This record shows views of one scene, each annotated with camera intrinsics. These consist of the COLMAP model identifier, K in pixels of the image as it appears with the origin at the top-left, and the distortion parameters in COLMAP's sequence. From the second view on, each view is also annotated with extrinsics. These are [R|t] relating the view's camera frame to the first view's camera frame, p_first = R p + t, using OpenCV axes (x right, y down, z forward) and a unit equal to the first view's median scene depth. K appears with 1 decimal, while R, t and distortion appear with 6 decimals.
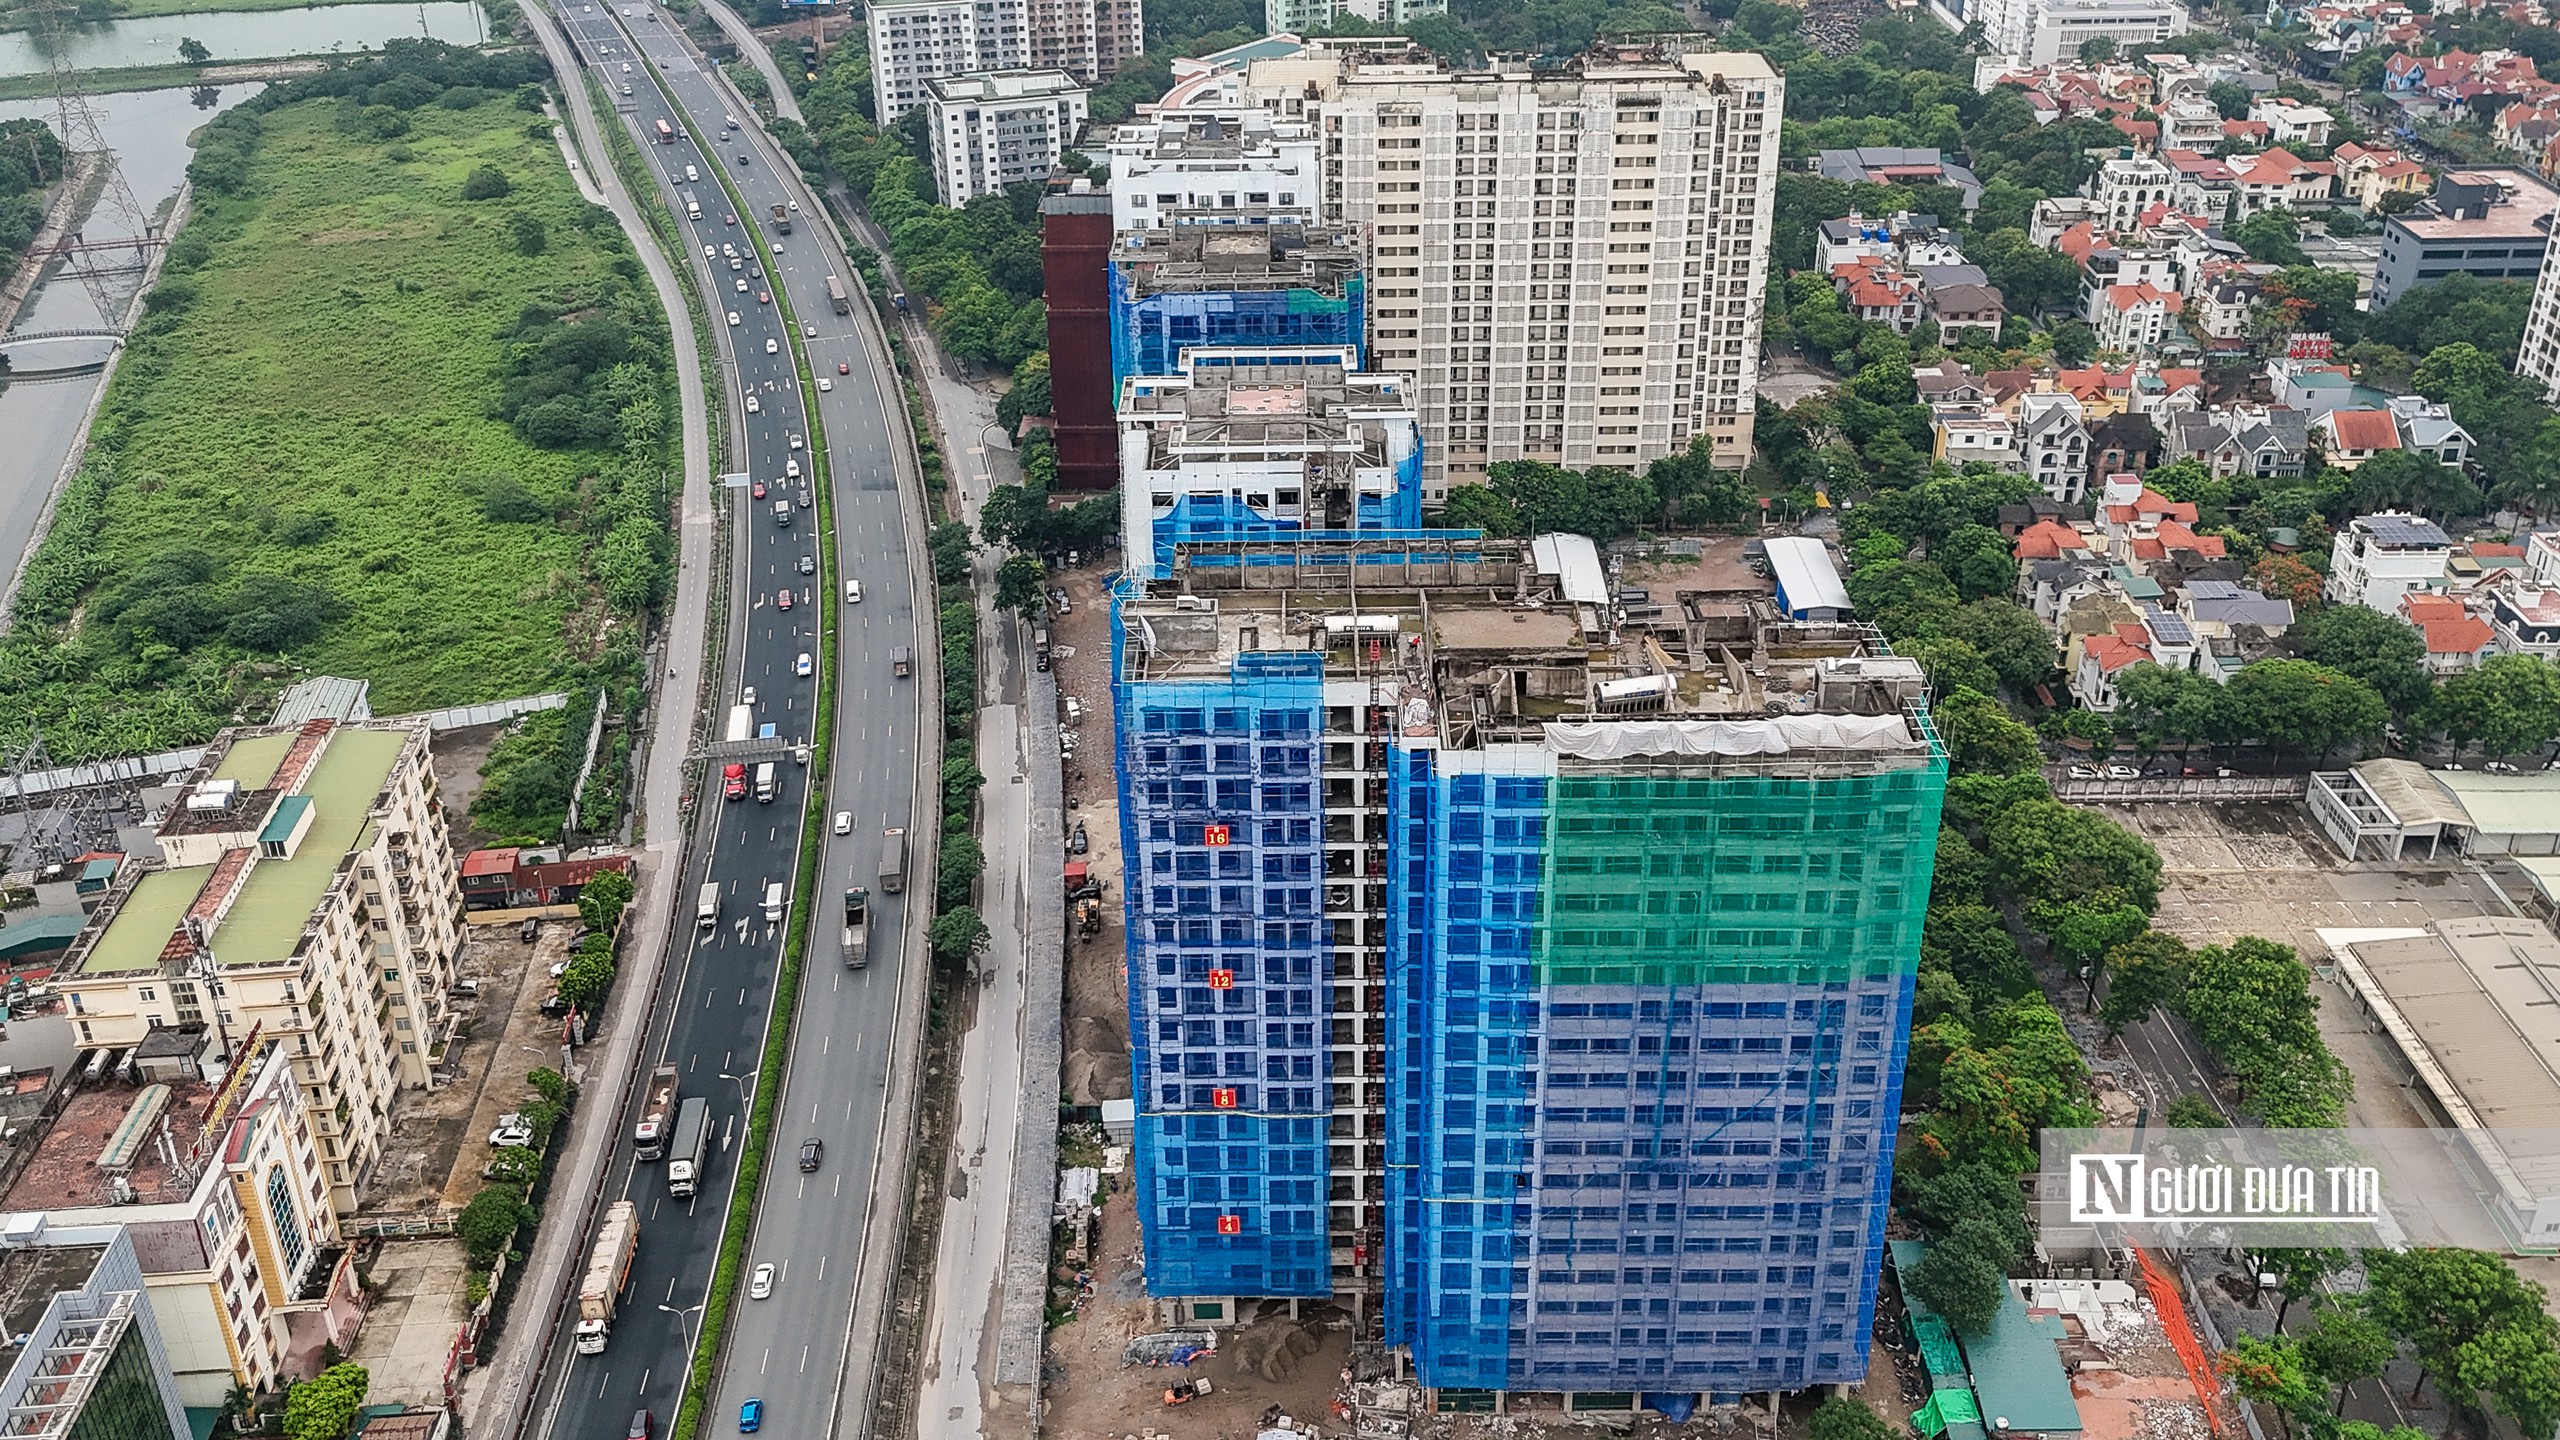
lens RADIAL K [[2283.8, 0, 1212.8], [0, 2283.8, 595.7], [0, 0, 1]] dist [0.088779, -0.226145]
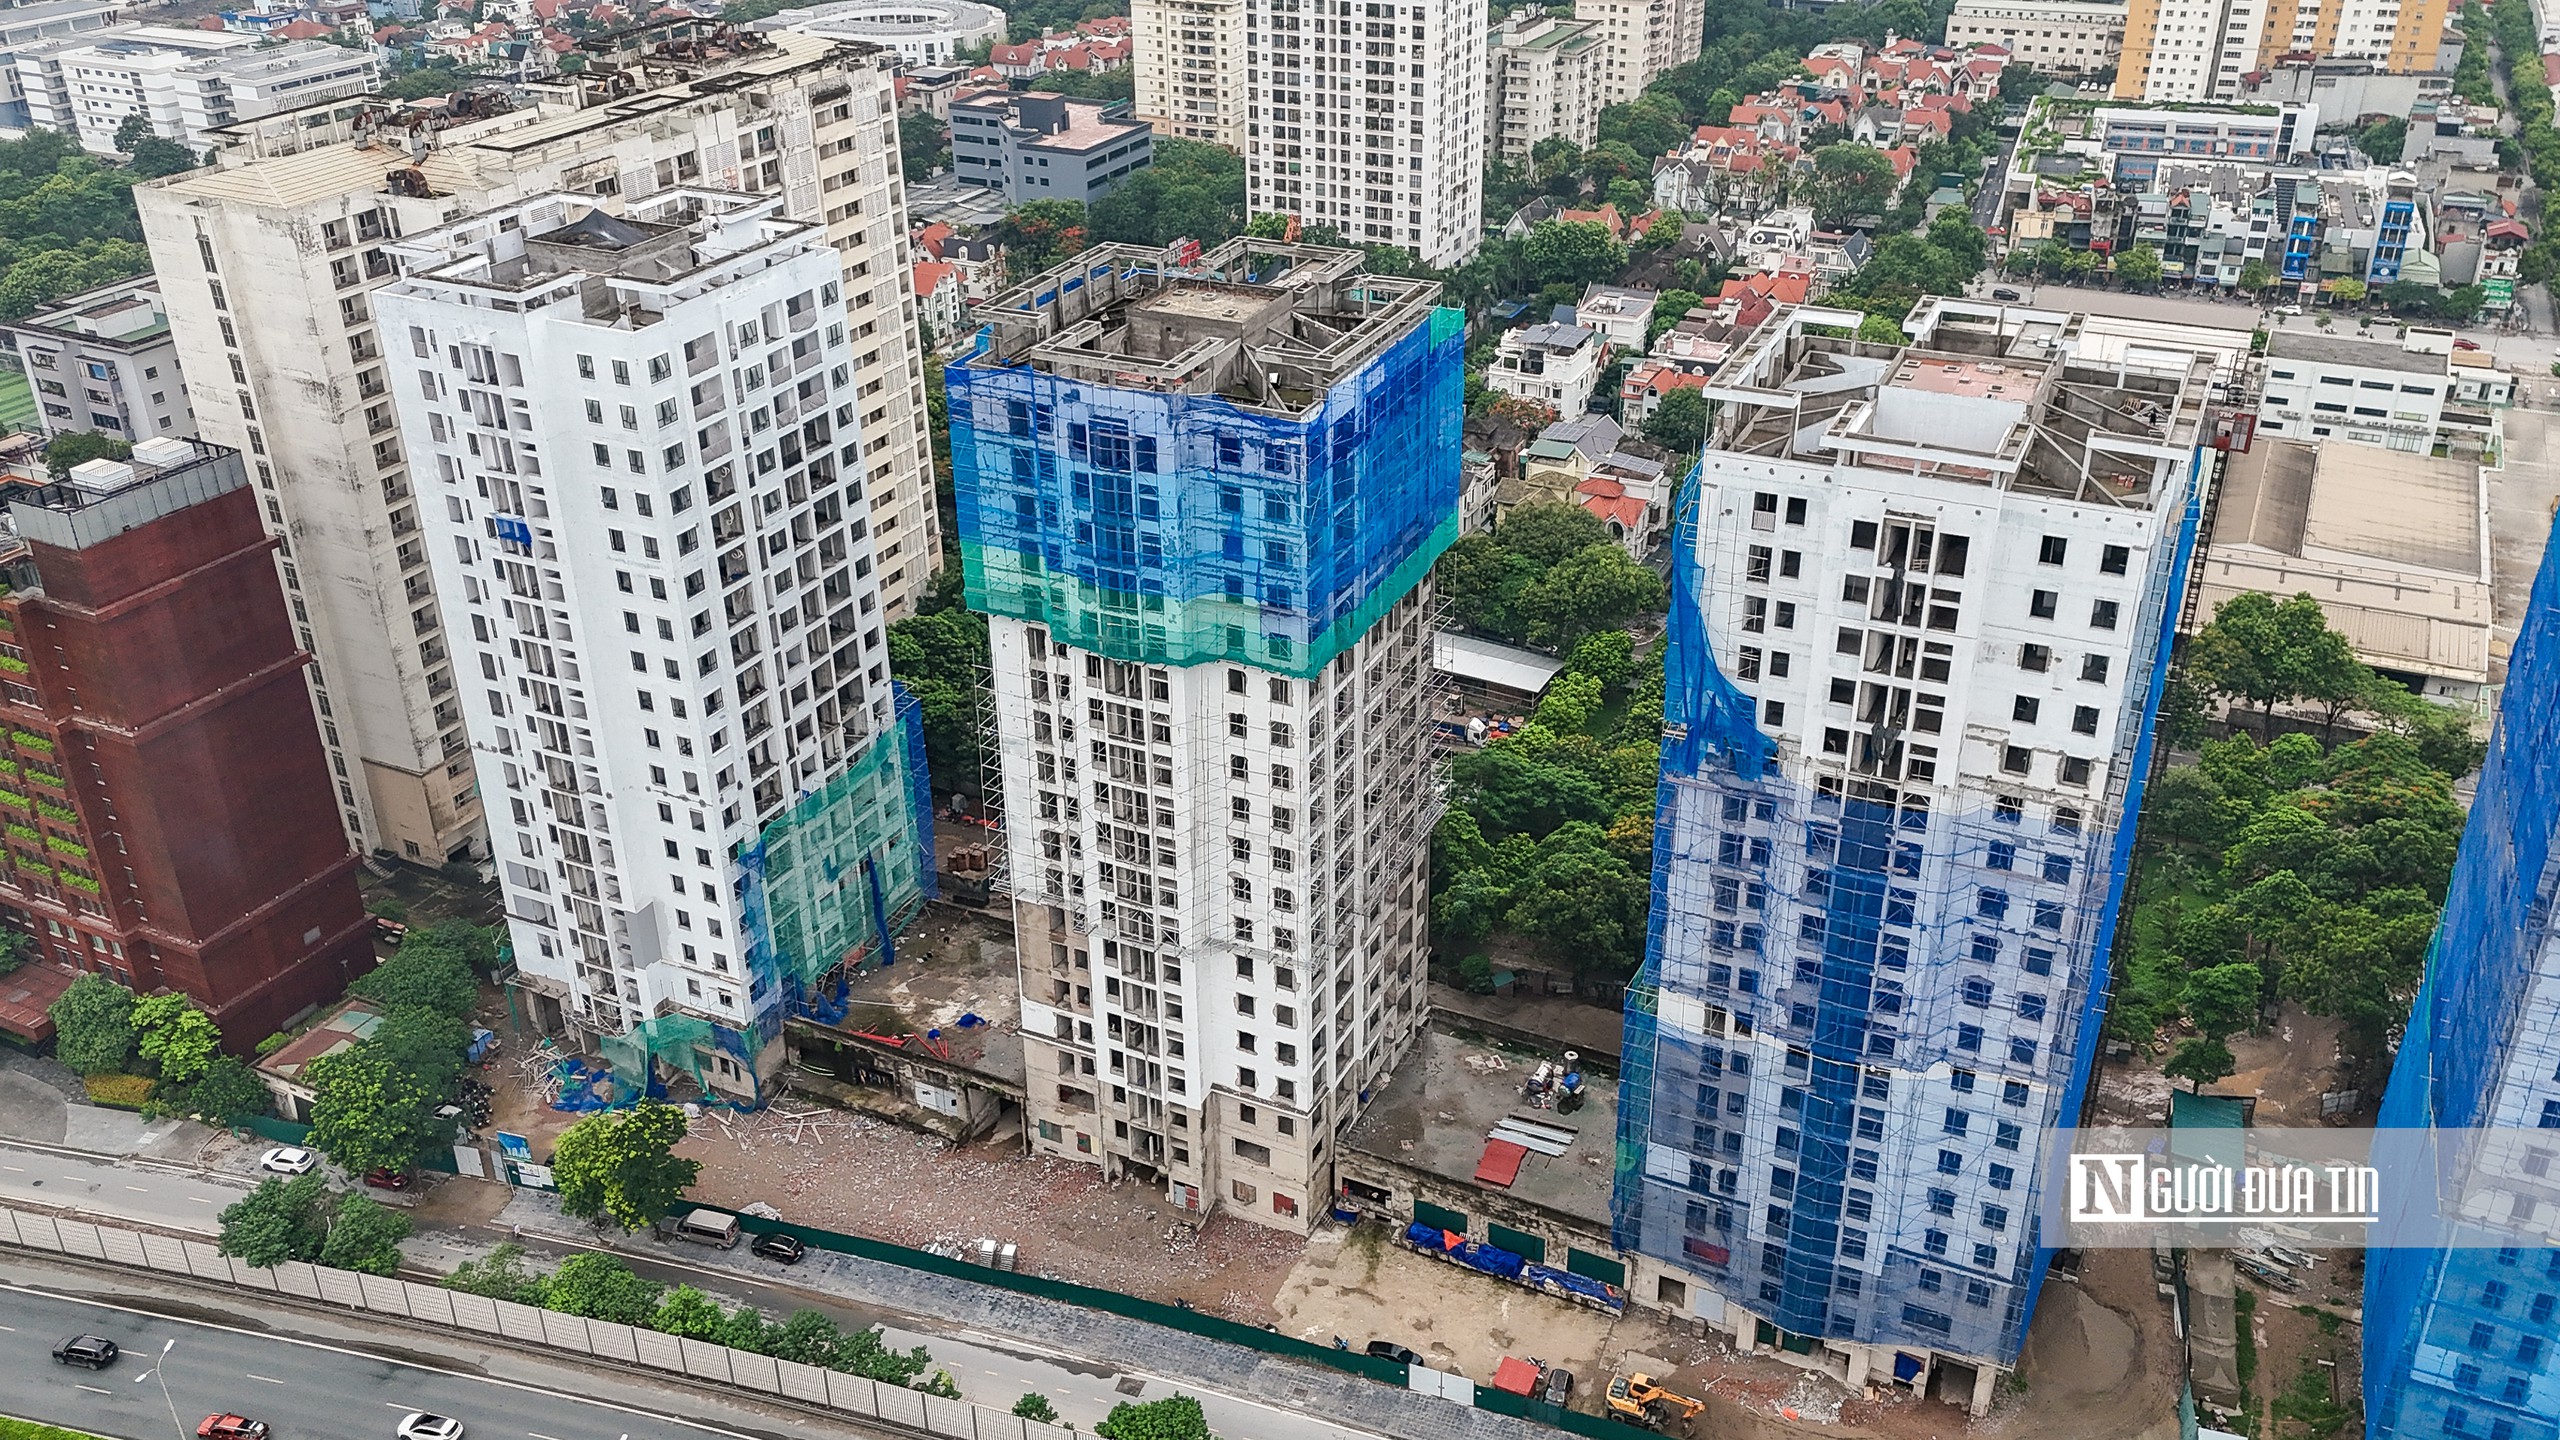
lens RADIAL K [[2084.7, 0, 1288.1], [0, 2084.7, 708.7], [0, 0, 1]] dist [0.105547, -0.139444]
pose [[0.423830, -0.409528, 0.807870, -0.486930], [0.406165, 0.883168, 0.234613, -0.197437], [-0.809566, 0.228693, 0.540650, 0.800335]]
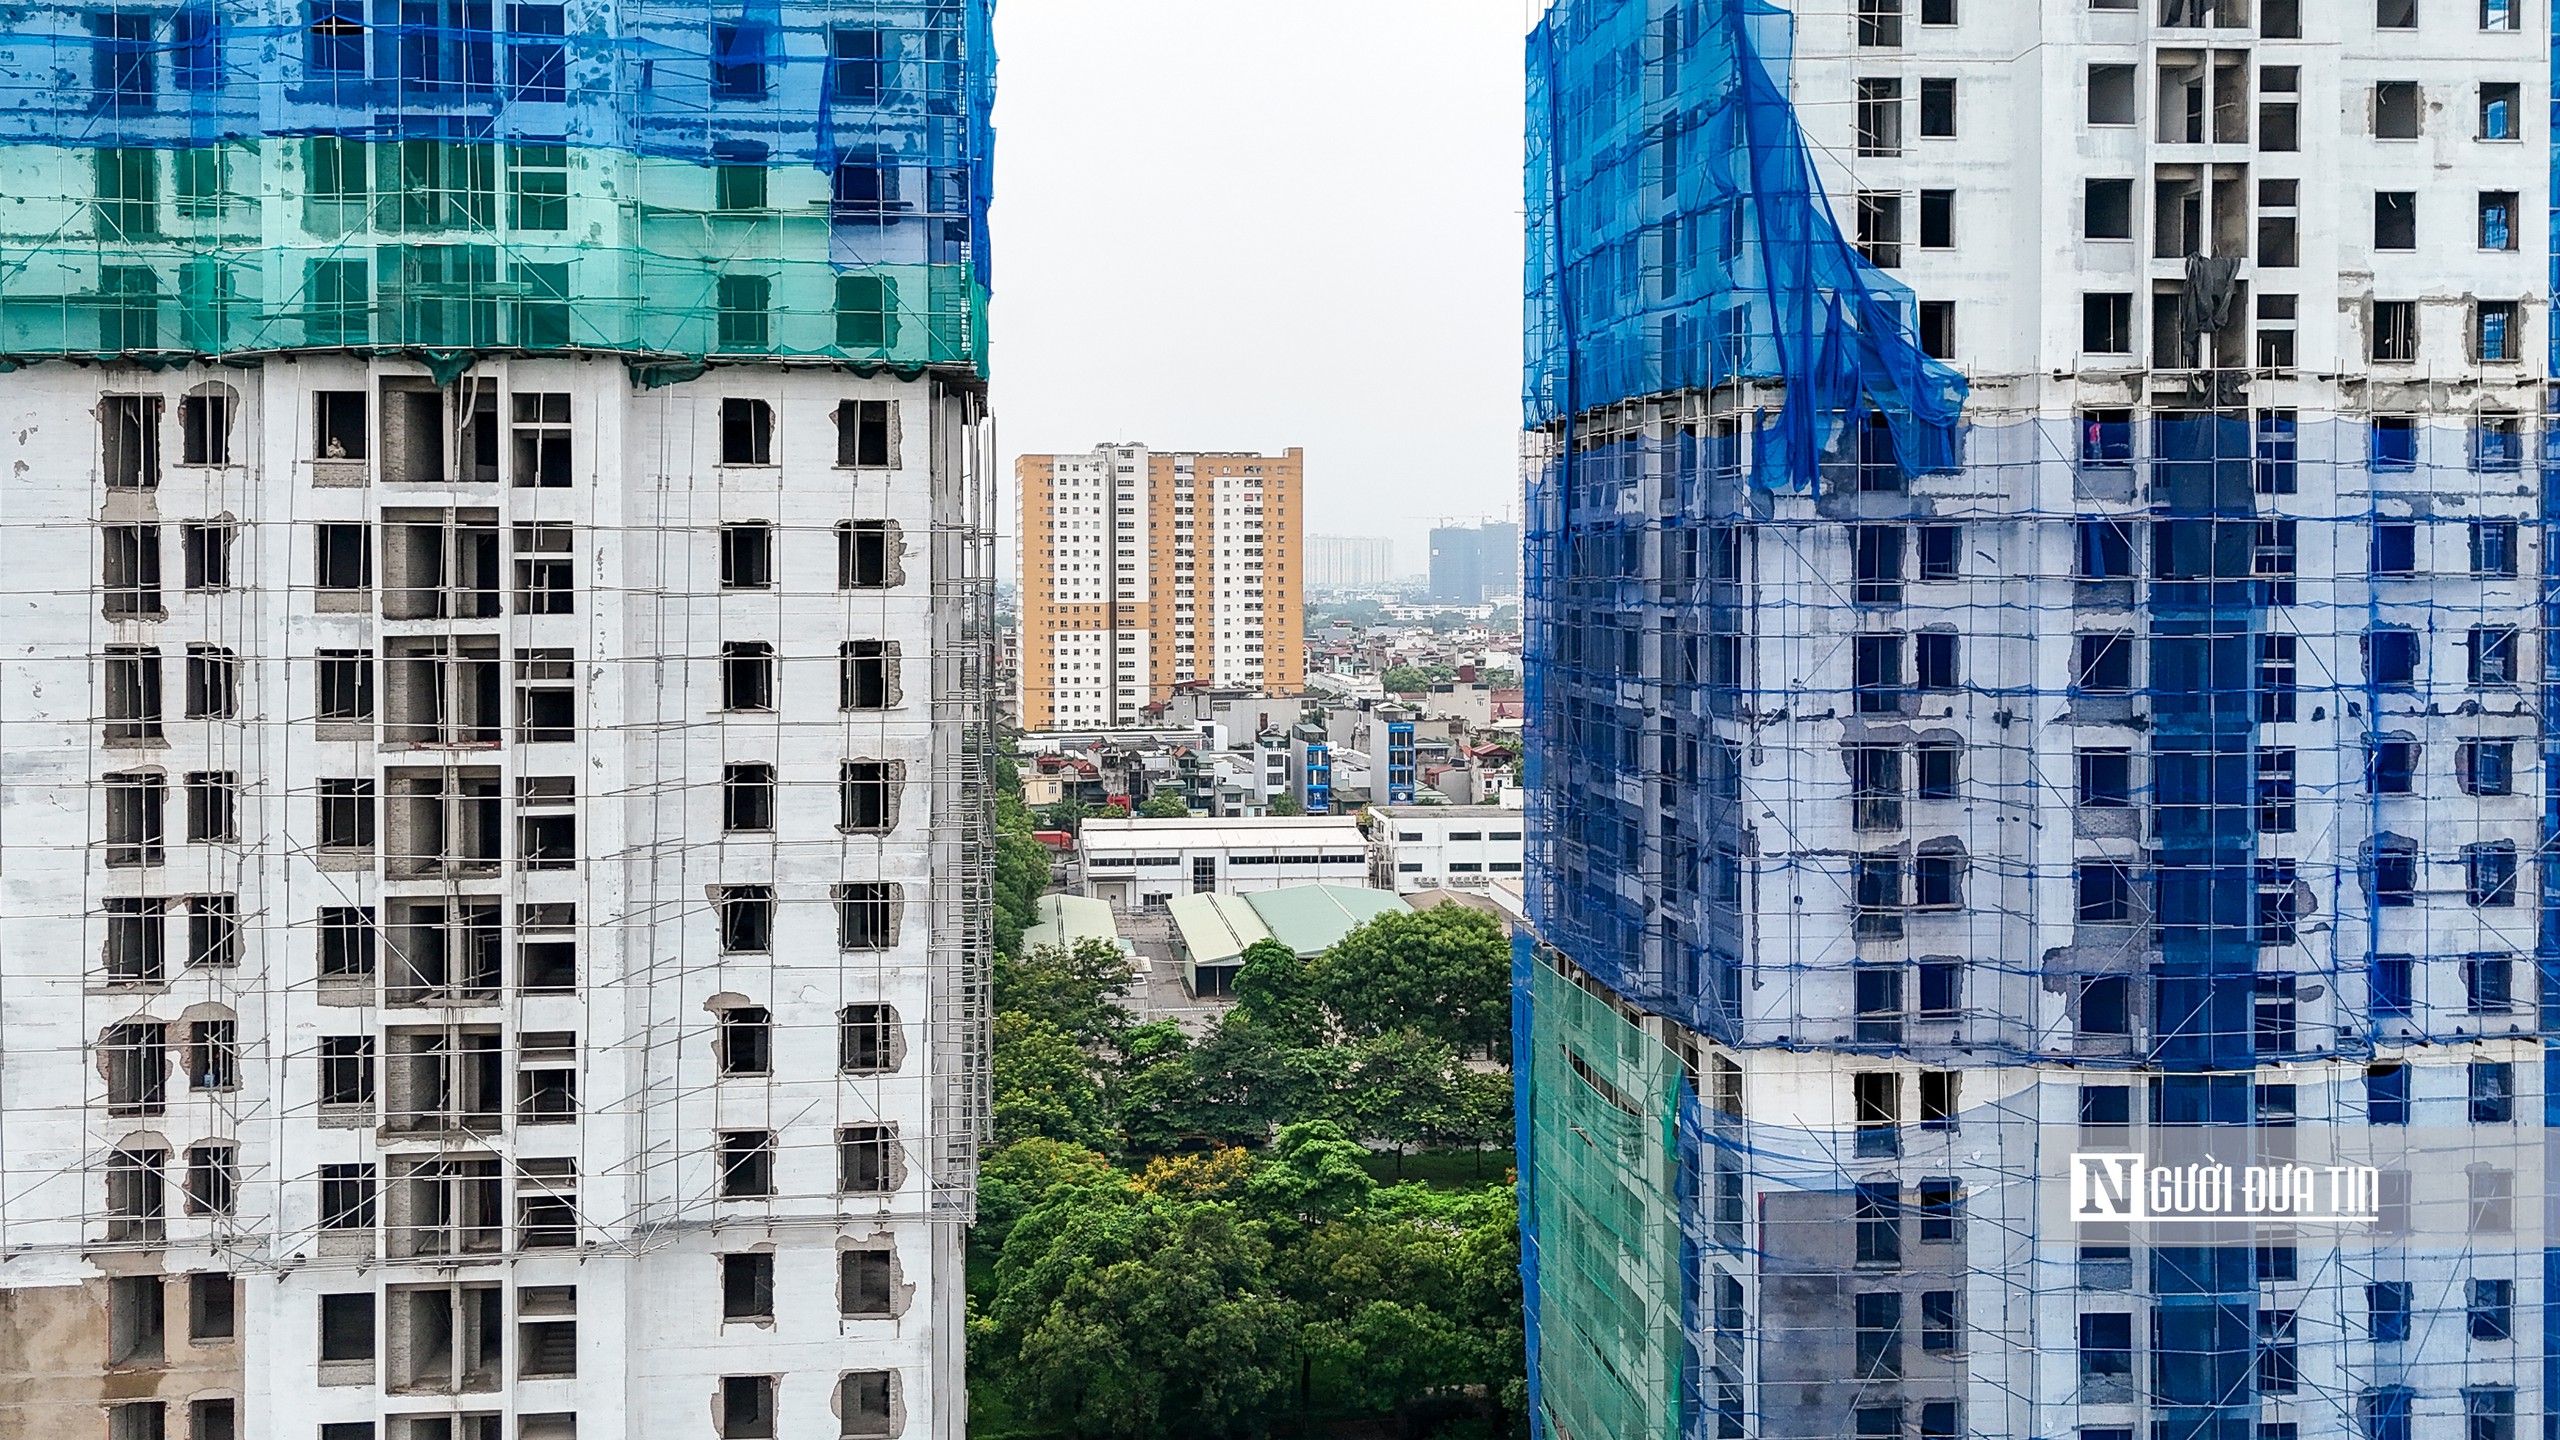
lens RADIAL K [[2198.5, 0, 1174.7], [0, 2198.5, 605.2], [0, 0, 1]] dist [0.060171, -0.049780]
pose [[-0.091304, 0.002058, 0.995821, -0.275007], [0.446382, 0.893989, 0.039080, -0.046692], [-0.890172, 0.448085, -0.082543, 1.105333]]
